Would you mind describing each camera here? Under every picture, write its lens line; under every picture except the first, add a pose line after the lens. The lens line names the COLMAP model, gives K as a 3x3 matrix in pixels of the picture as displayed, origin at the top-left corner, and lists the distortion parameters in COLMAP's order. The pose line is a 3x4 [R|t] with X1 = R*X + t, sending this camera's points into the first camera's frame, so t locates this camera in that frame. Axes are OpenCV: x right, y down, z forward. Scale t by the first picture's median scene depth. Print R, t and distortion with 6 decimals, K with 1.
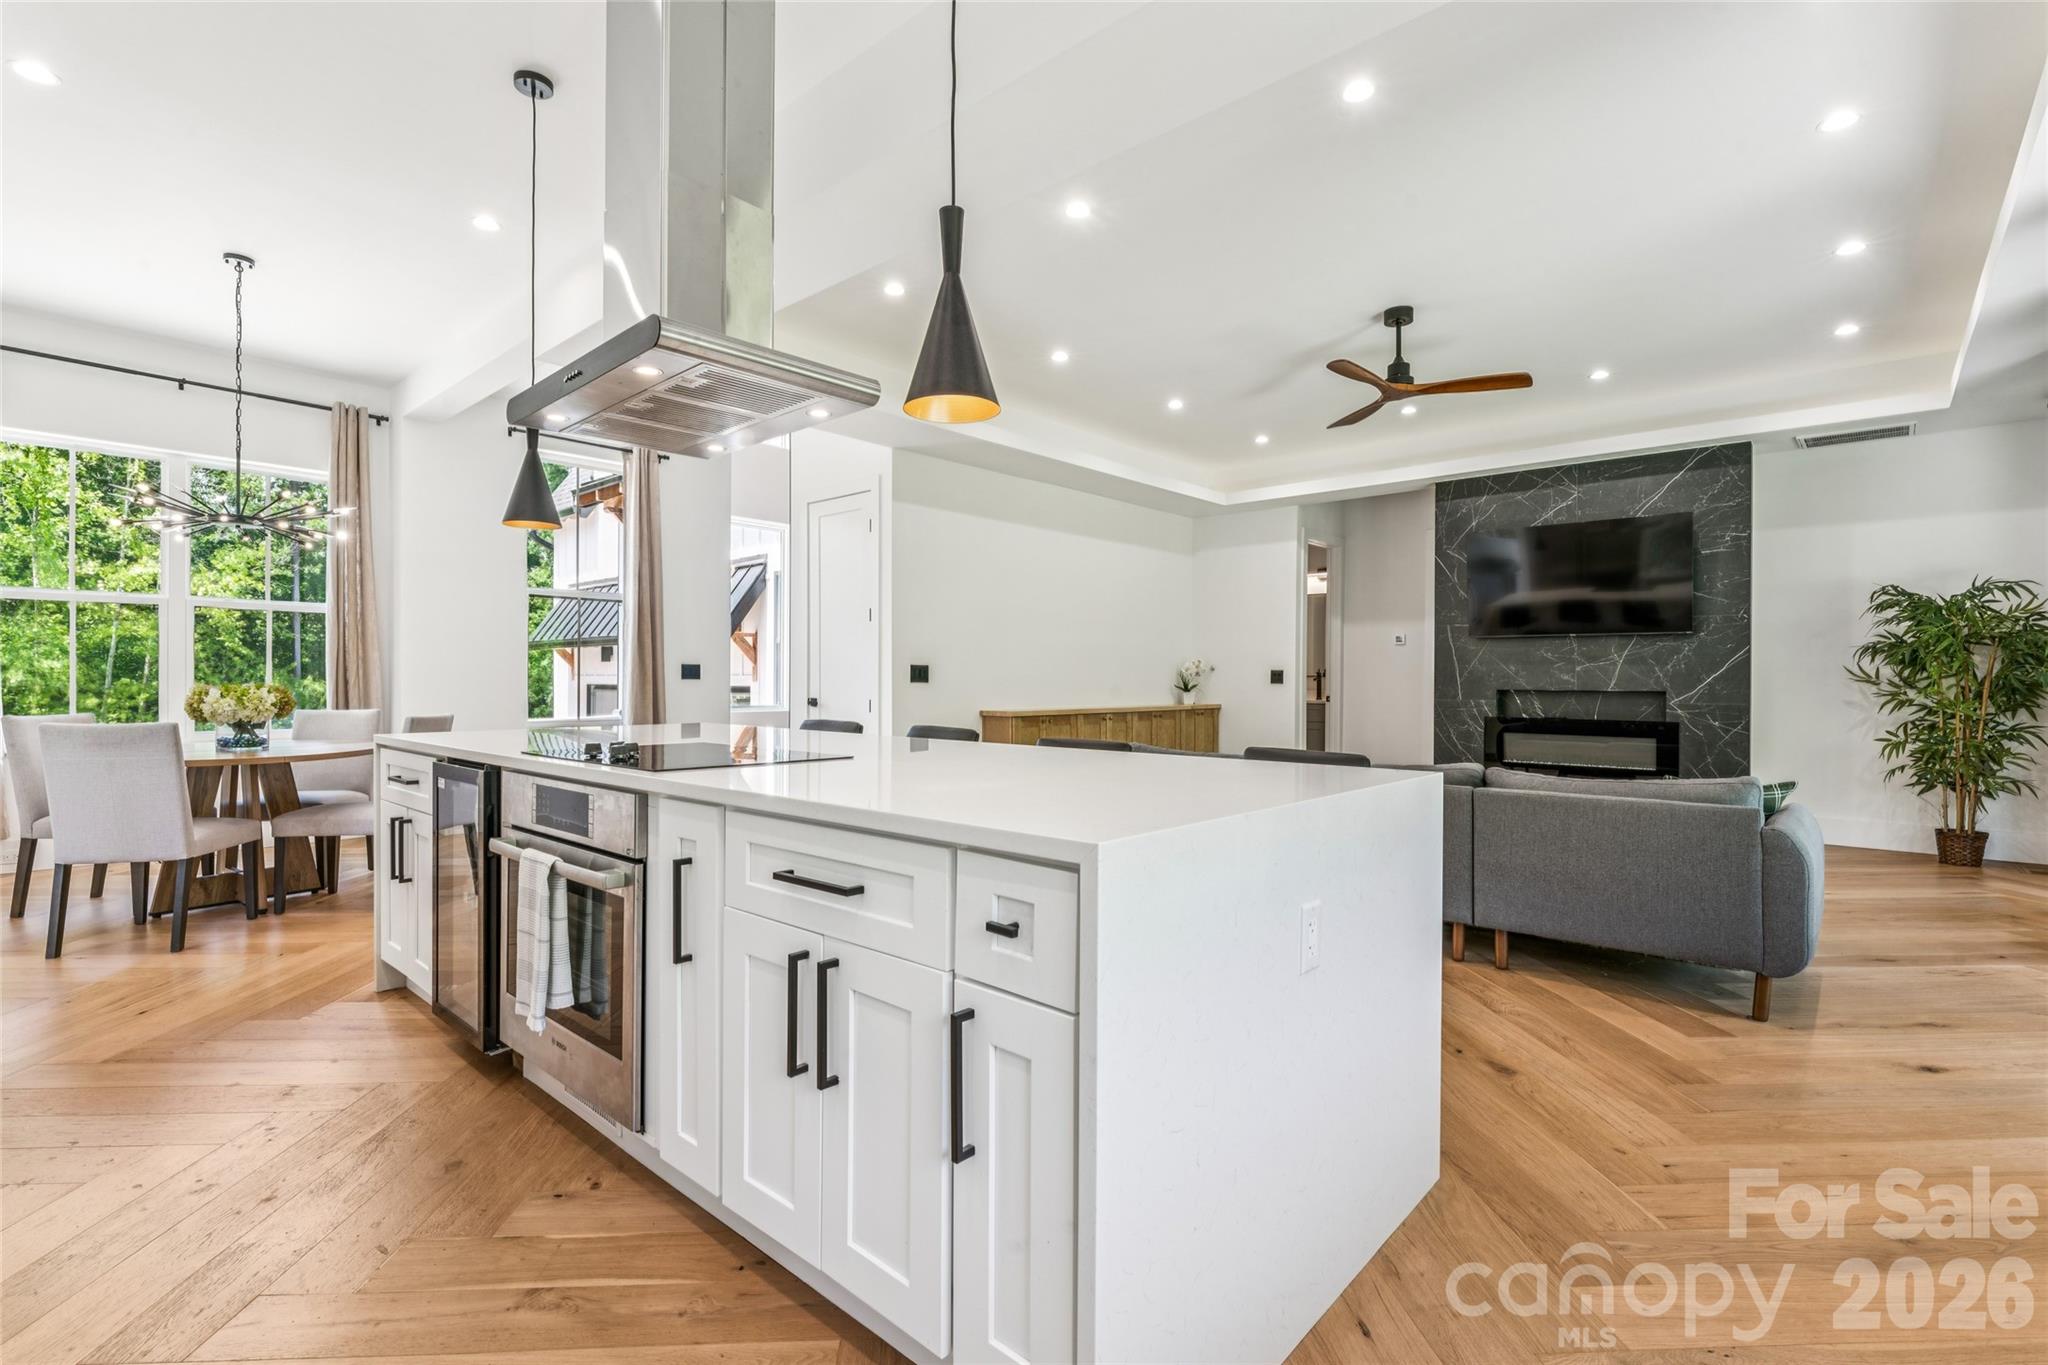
lens RADIAL K [[945.8, 0, 1024.0], [0, 945.8, 682.5], [0, 0, 1]] dist [0.020204, 0.000220]
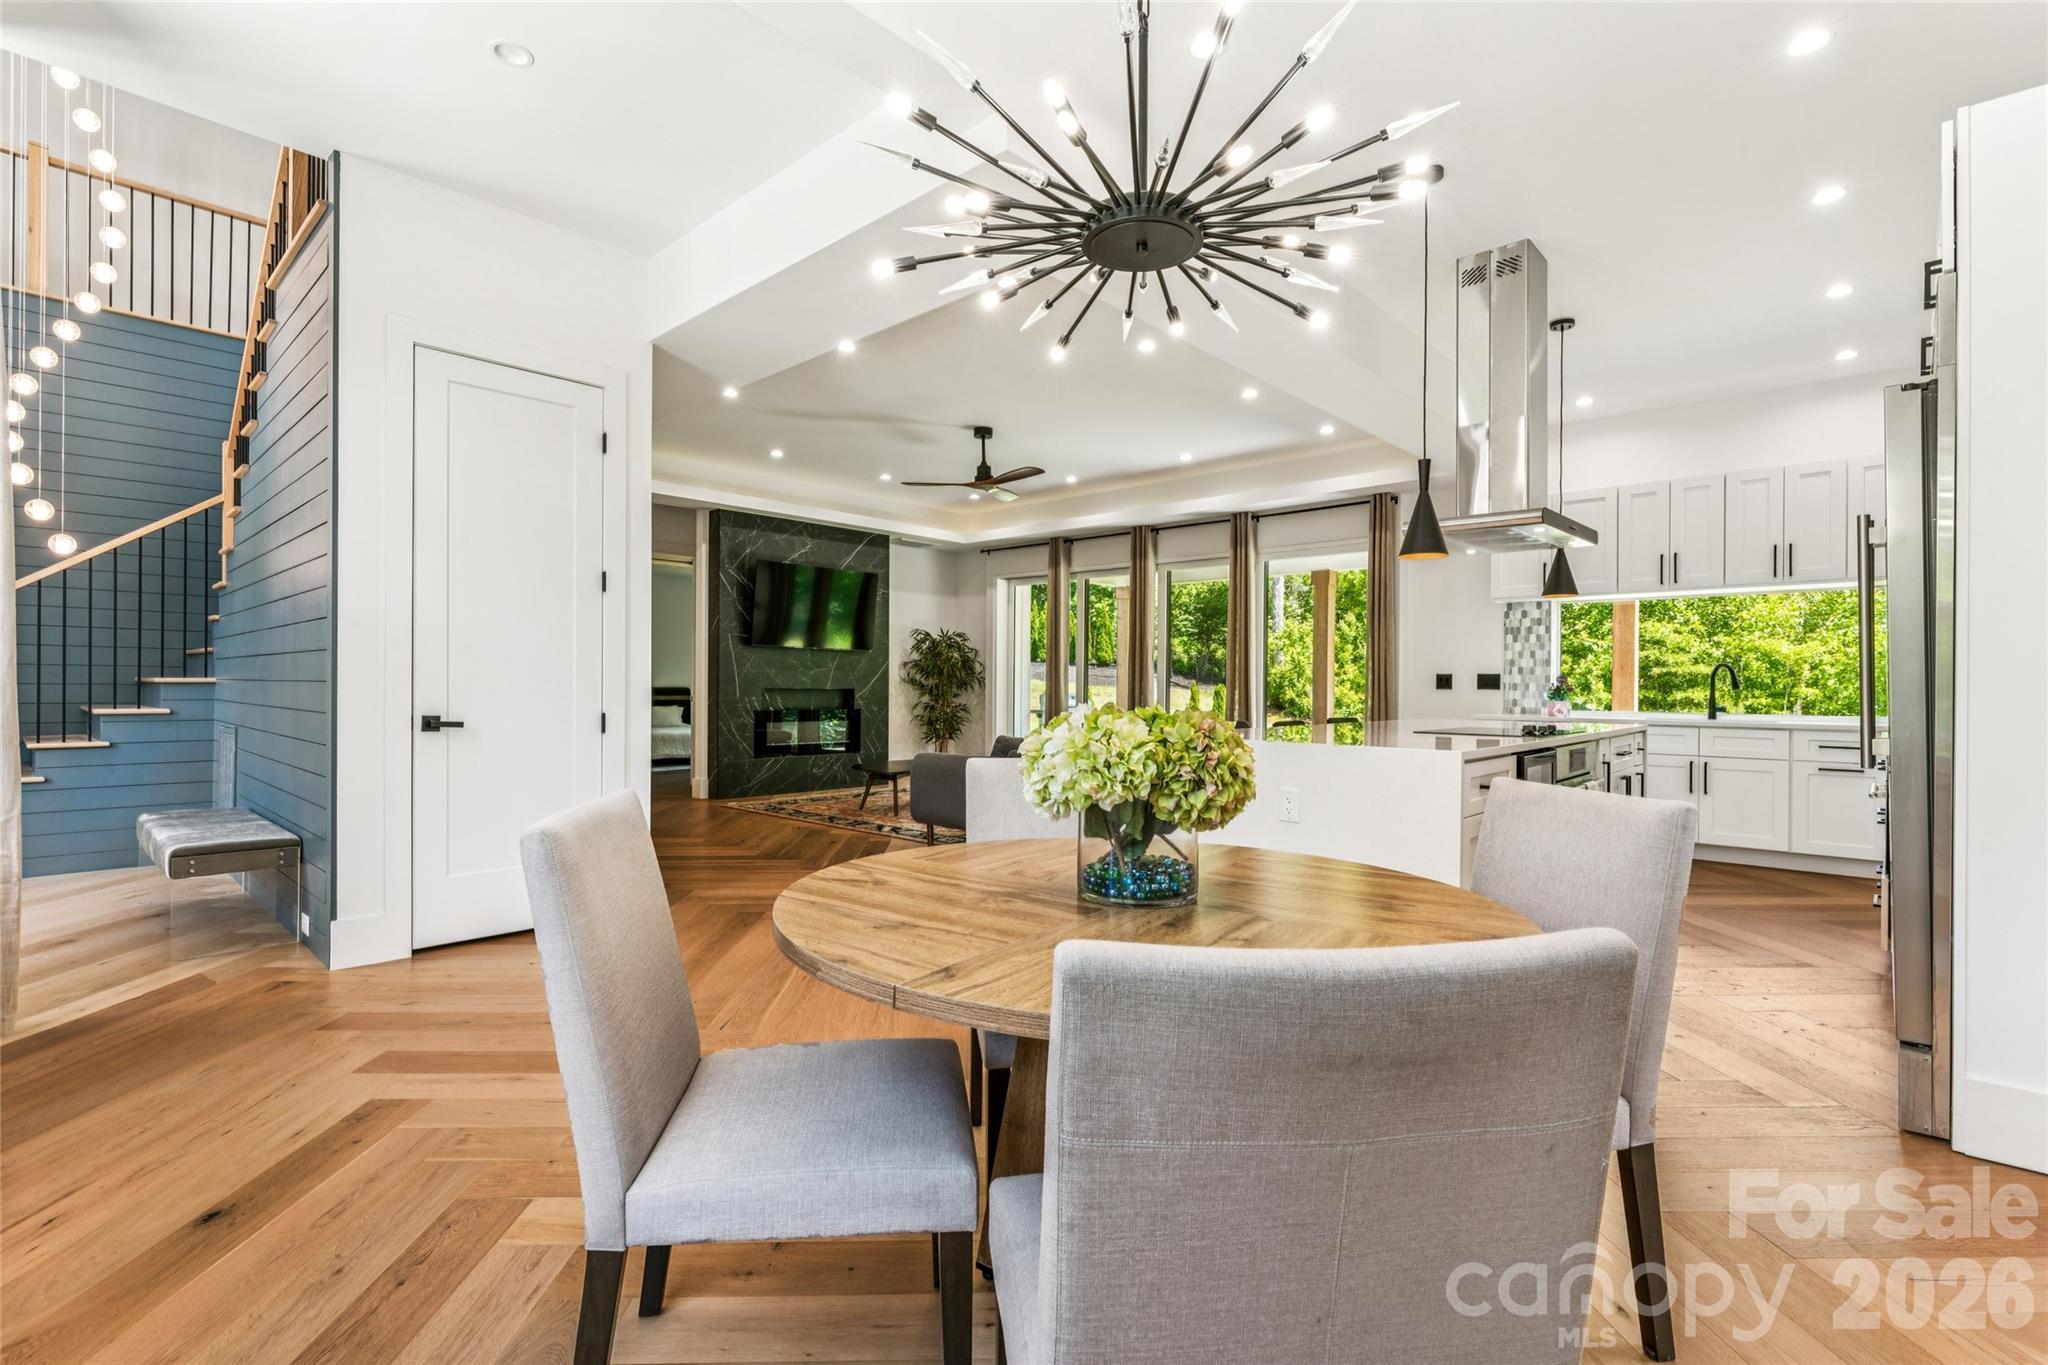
lens RADIAL K [[943.1, 0, 1024.0], [0, 943.1, 682.5], [0, 0, 1]] dist [0.000050, -0.000010]
pose [[0.020377, -0.001860, 0.999791, -0.824113], [-0.004807, 0.999987, 0.001959, -0.005108], [-0.999781, -0.004846, 0.020368, 0.715621]]
